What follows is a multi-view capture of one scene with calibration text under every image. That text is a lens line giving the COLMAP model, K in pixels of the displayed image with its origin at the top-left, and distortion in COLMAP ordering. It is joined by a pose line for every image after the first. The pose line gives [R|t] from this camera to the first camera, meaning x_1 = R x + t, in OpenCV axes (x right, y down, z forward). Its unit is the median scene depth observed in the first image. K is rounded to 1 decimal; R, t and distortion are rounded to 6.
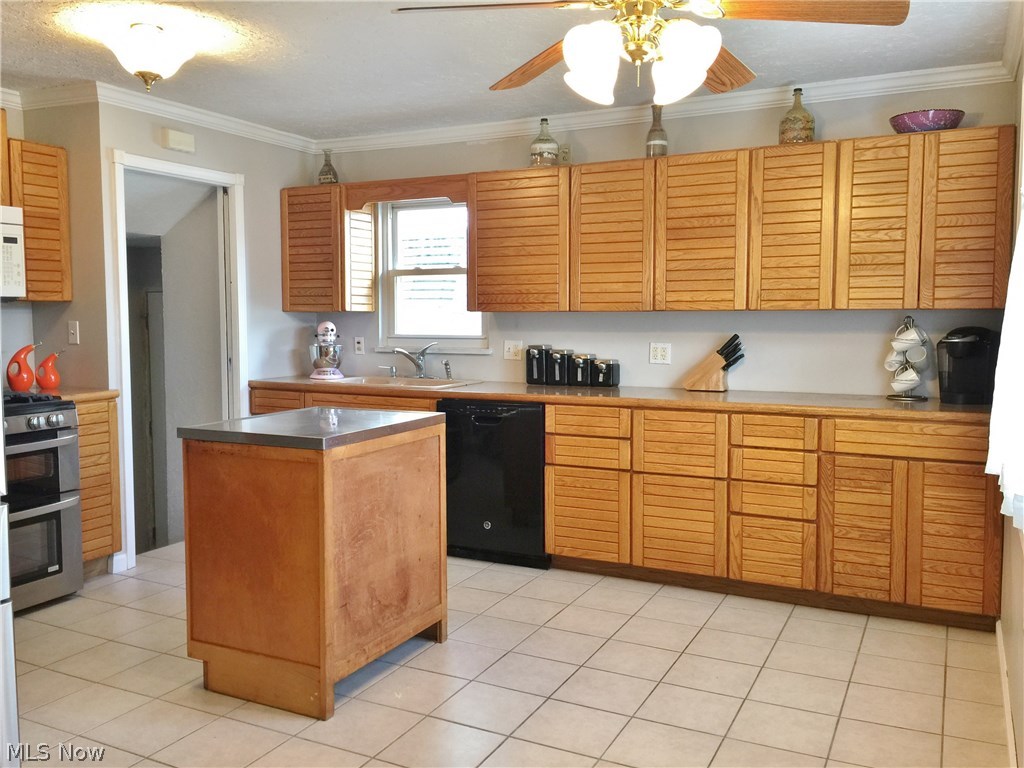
lens RADIAL K [[883.4, 0, 504.7], [0, 883.4, 380.2], [0, 0, 1]] dist [0.046664, -0.064636]
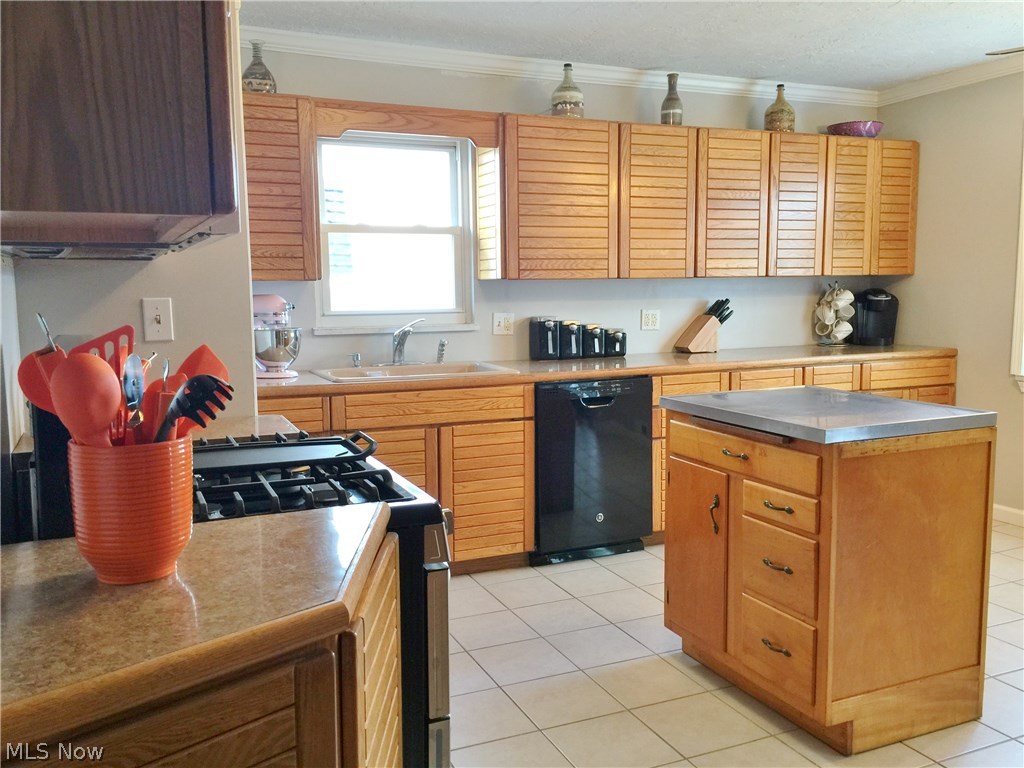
lens RADIAL K [[883.4, 0, 510.9], [0, 883.4, 383.5], [0, 0, 1]] dist [0.046664, -0.064636]
pose [[0.623836, -0.092484, 0.776064, -0.726588], [0.068009, 0.995631, 0.063981, -0.033365], [-0.778591, 0.012865, 0.627400, 0.485148]]
